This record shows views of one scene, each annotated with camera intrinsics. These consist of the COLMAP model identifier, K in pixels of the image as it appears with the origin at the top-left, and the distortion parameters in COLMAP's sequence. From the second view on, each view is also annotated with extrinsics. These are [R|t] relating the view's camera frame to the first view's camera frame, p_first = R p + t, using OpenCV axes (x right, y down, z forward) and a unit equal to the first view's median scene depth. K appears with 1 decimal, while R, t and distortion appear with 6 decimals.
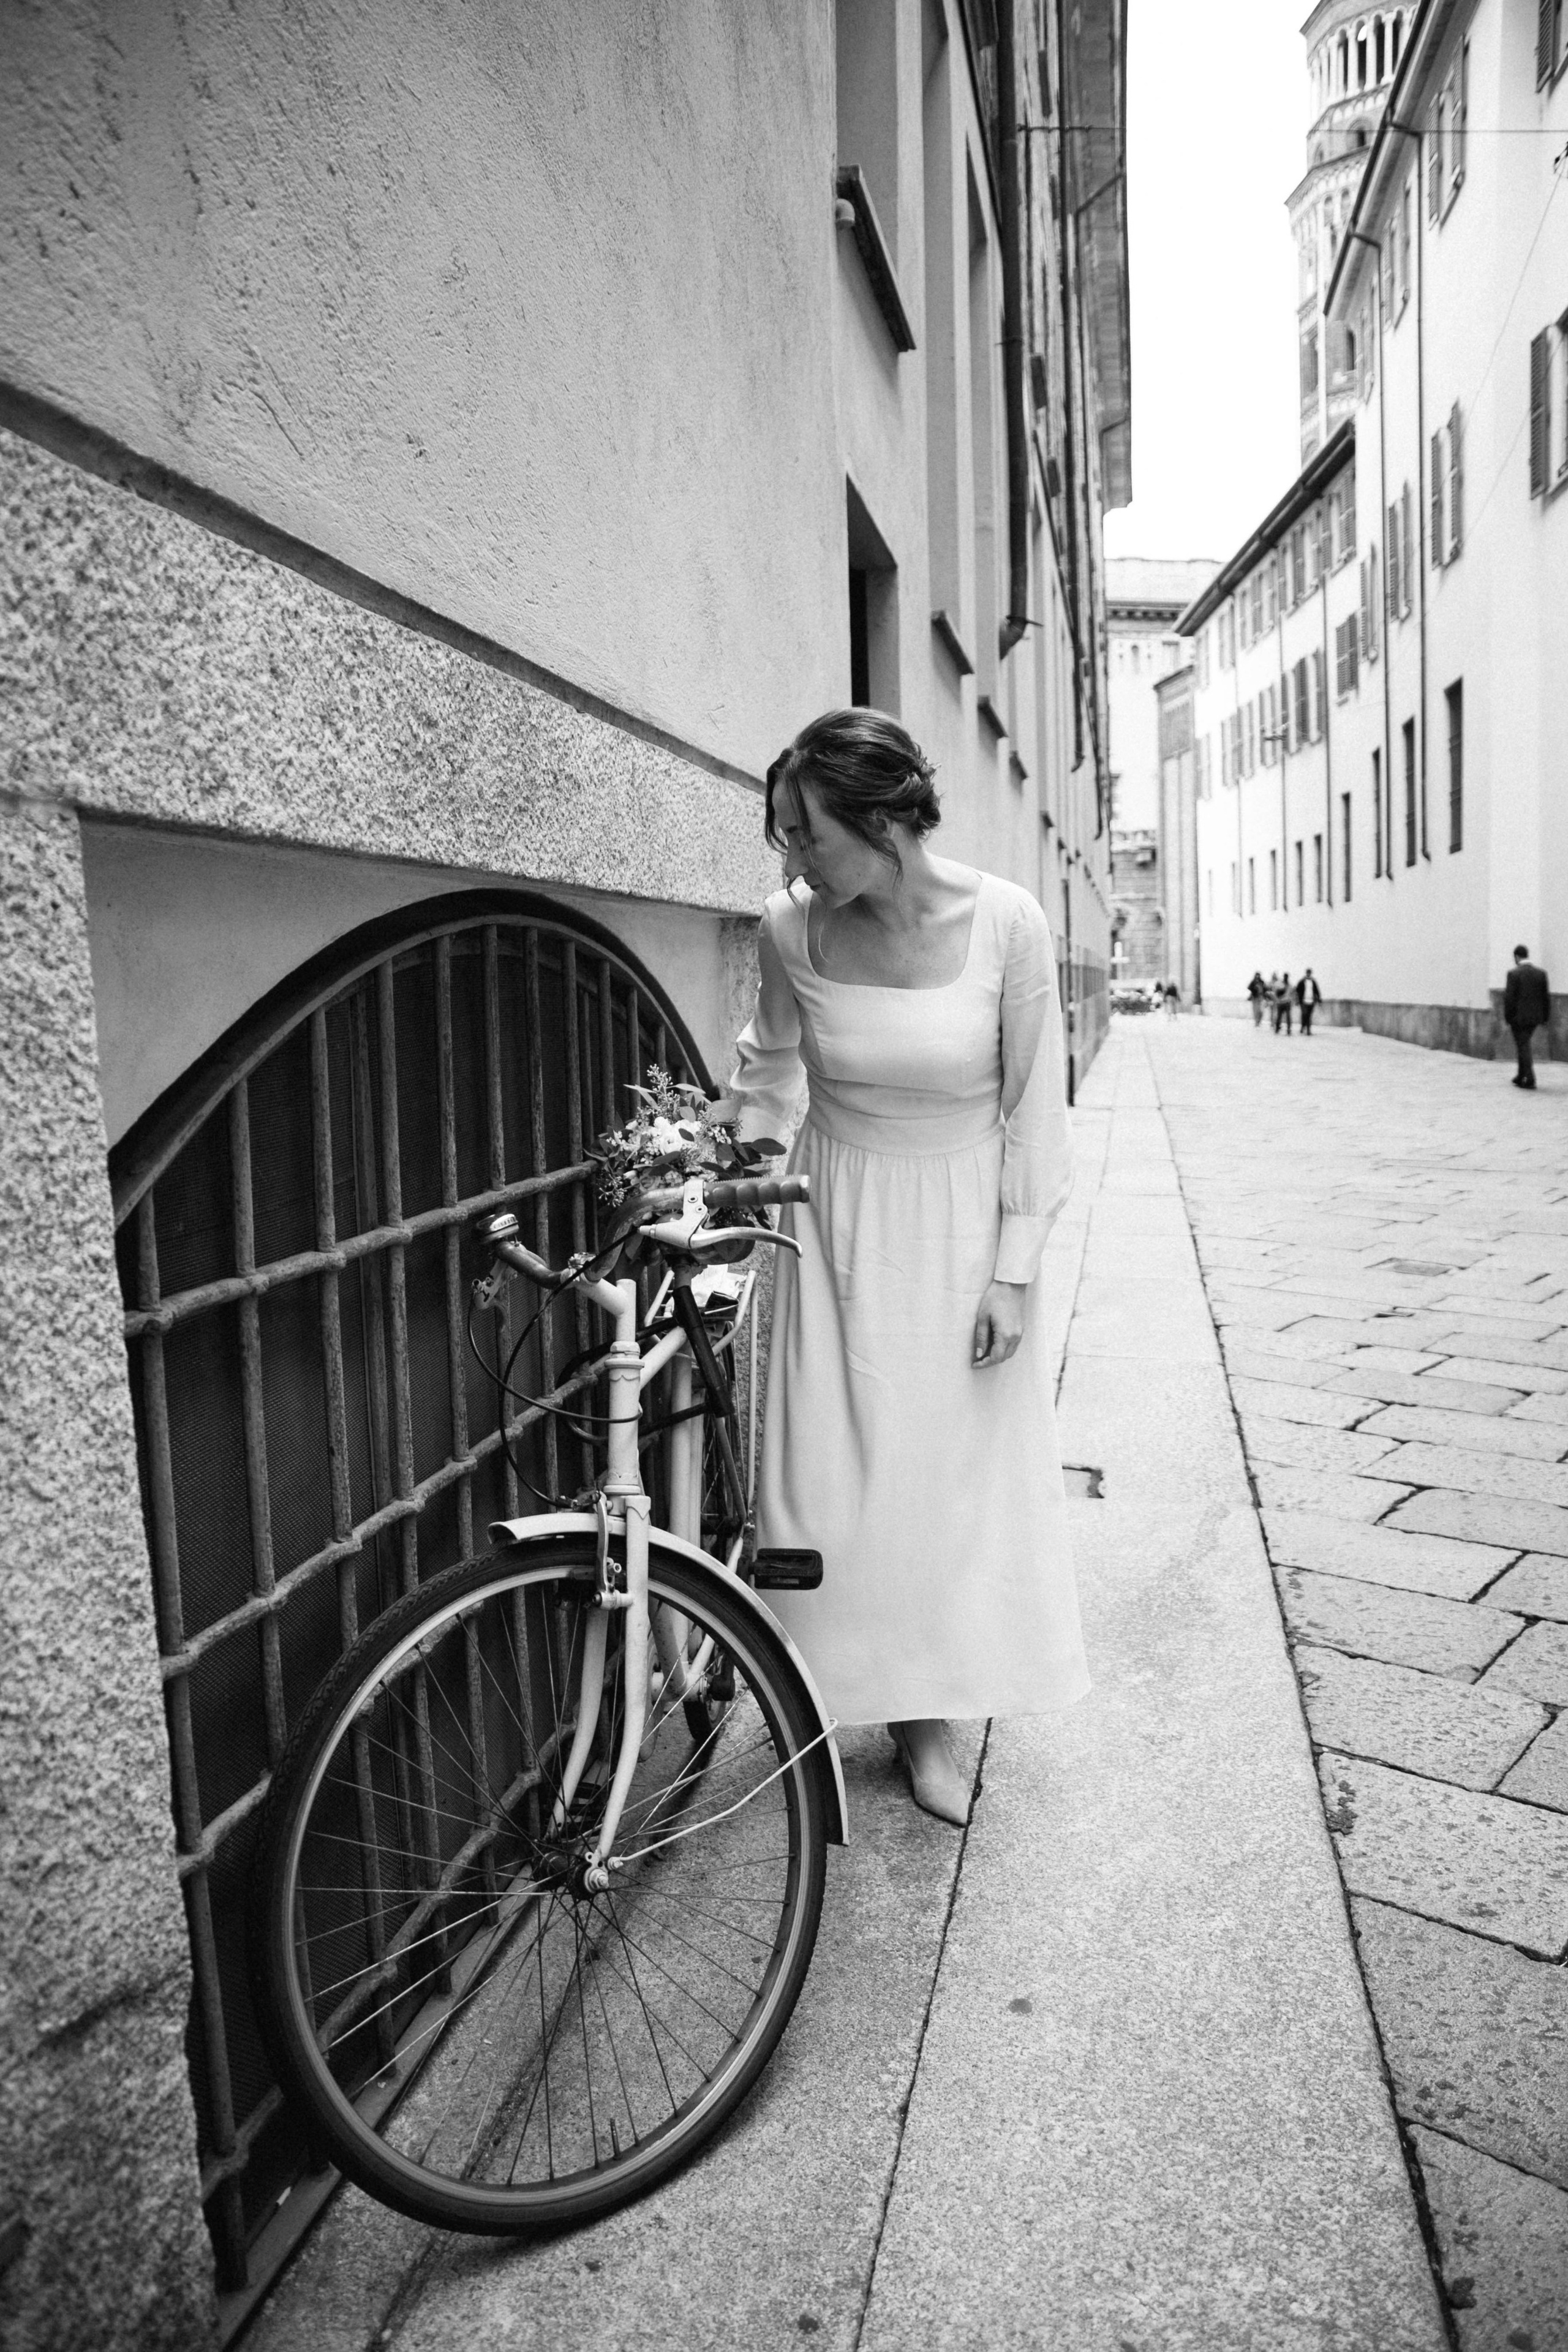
lens RADIAL K [[1627.9, 0, 769.0], [0, 1627.9, 1208.2], [0, 0, 1]] dist [-0.109209, 0.059148]
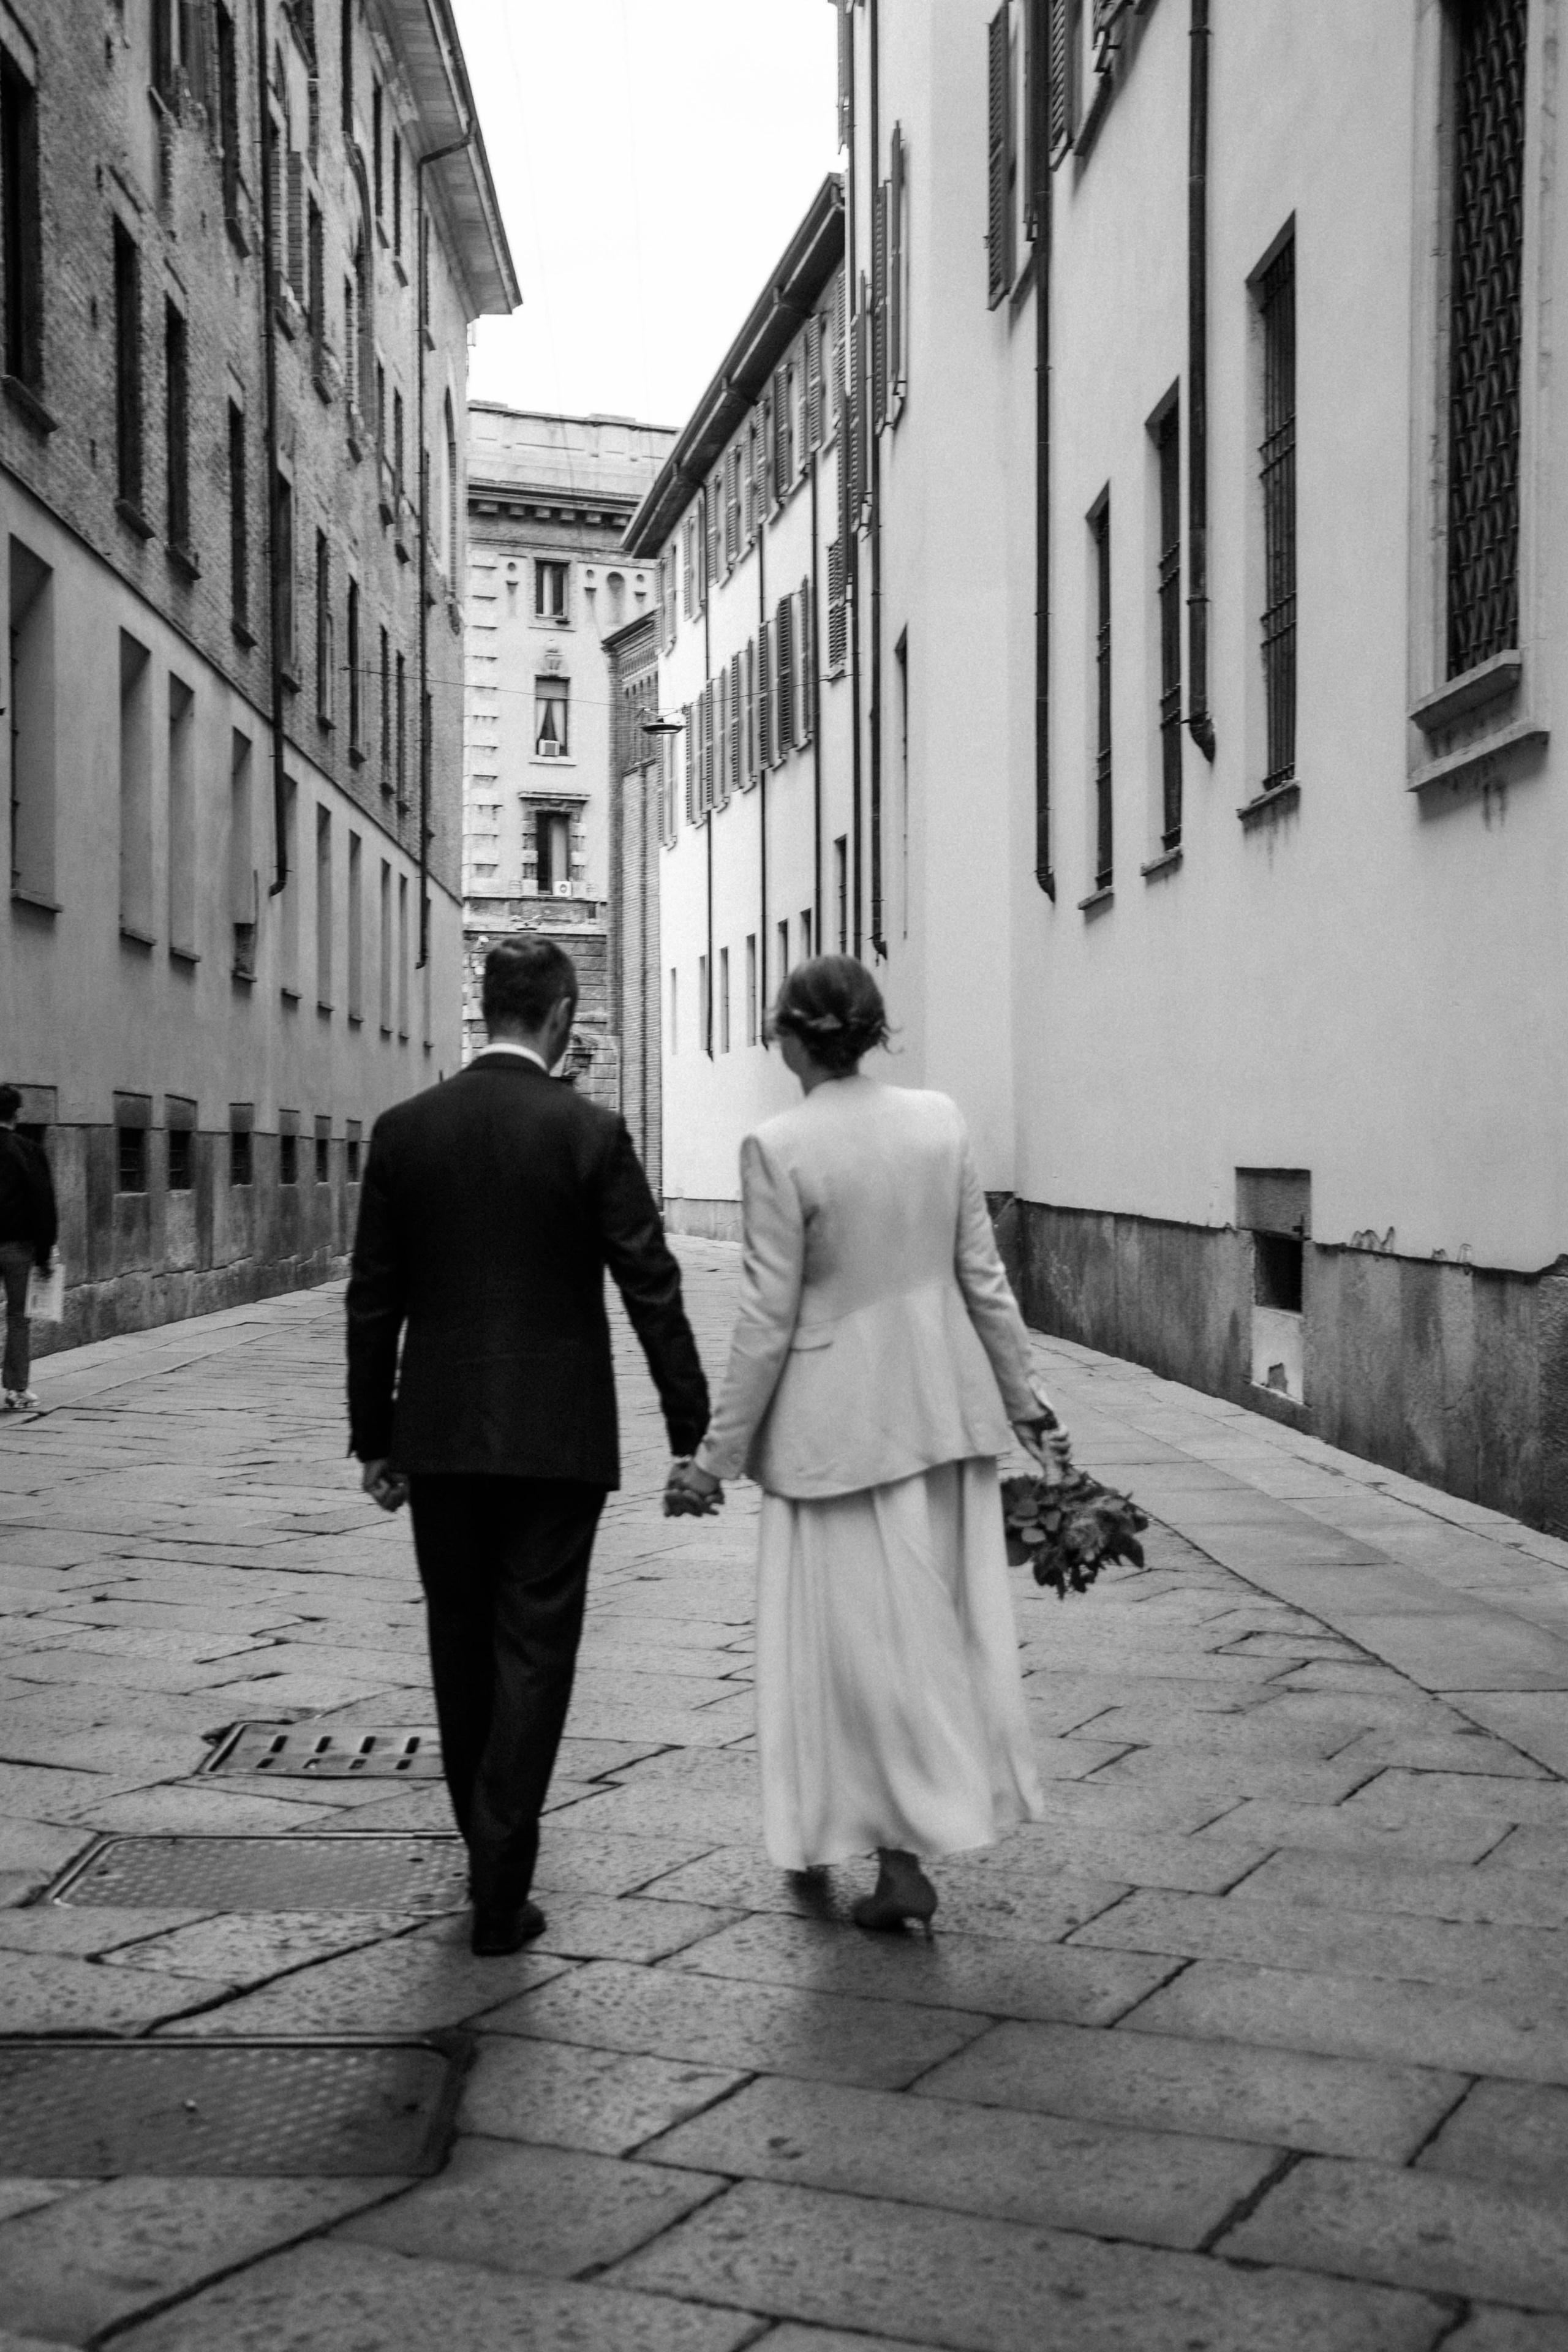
lens RADIAL K [[2911.4, 0, 782.4], [0, 2911.4, 1180.1], [0, 0, 1]] dist [0.107785, 0.000000]
pose [[0.969905, 0.032135, 0.241352, 0.088586], [-0.000087, 0.991298, -0.131638, -0.005452], [-0.243482, 0.127656, 0.961468, 0.030623]]
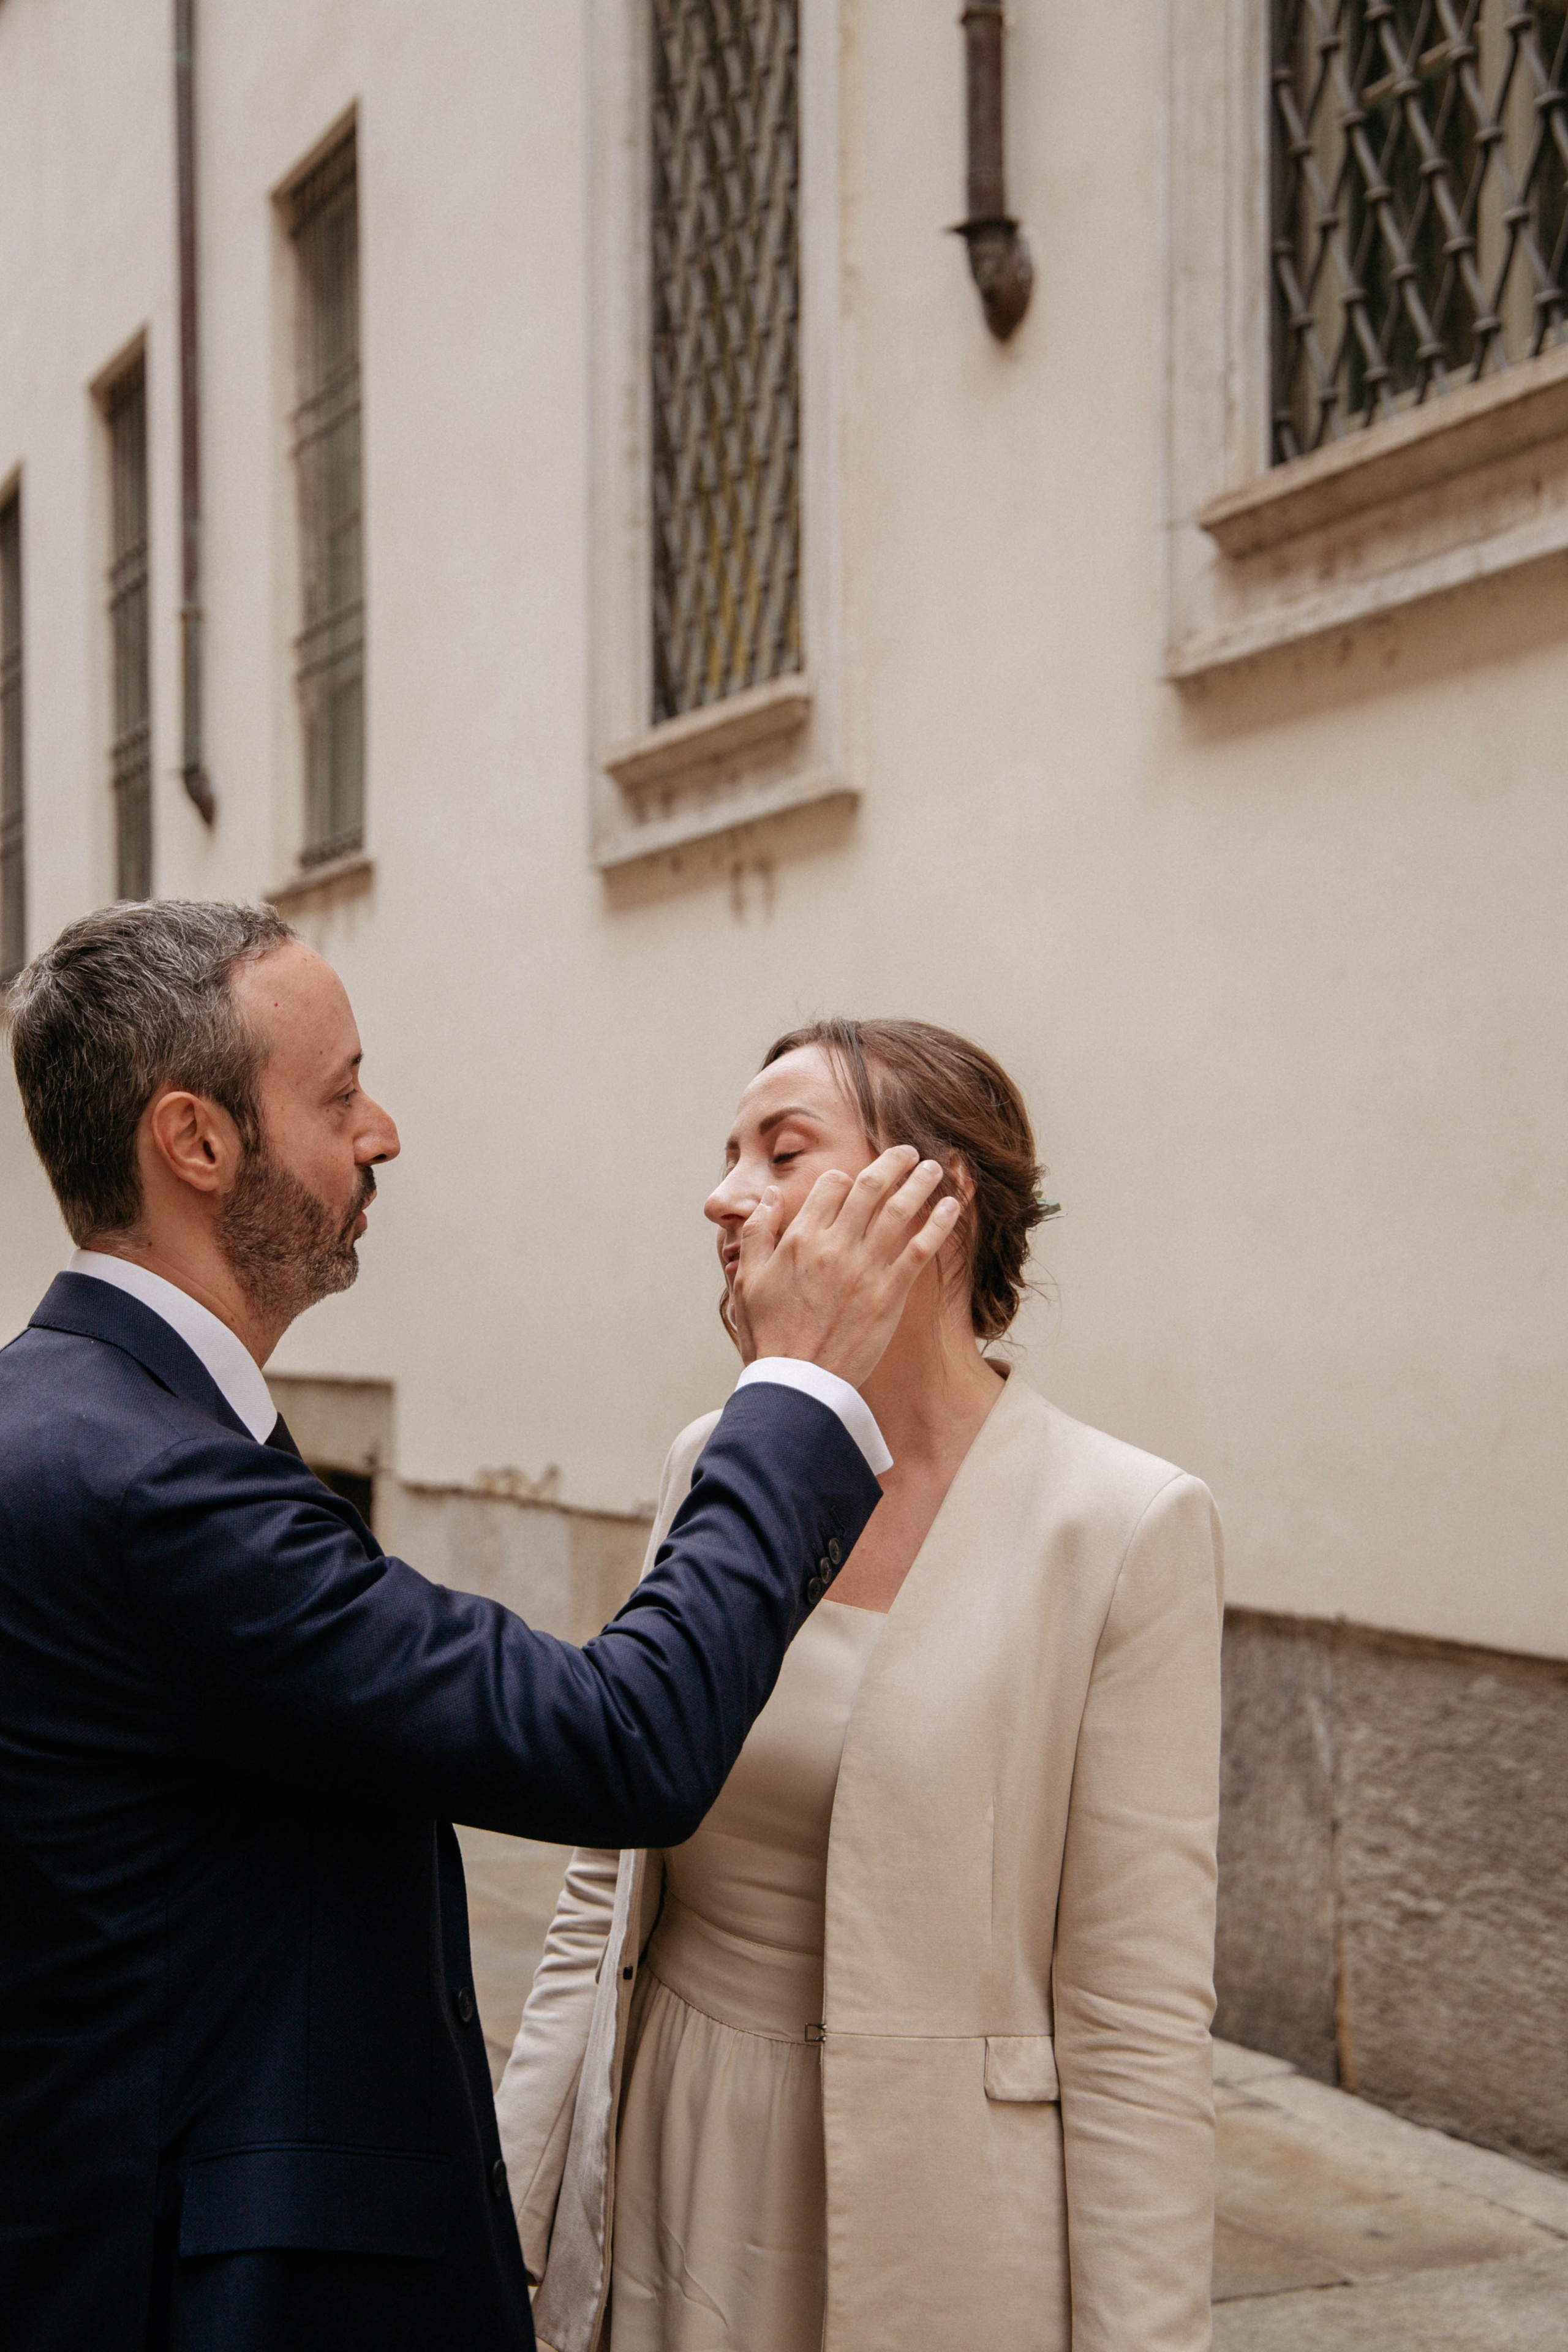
lens RADIAL K [[3254.7, 0, 778.4], [0, 3254.7, 1193.0], [0, 0, 1]] dist [0.104628, 0.000000]
pose [[0.803729, 0.054865, 0.592460, 0.089980], [0.054663, 0.984719, -0.165347, -0.017200], [-0.592479, 0.165280, 0.788449, 0.089767]]
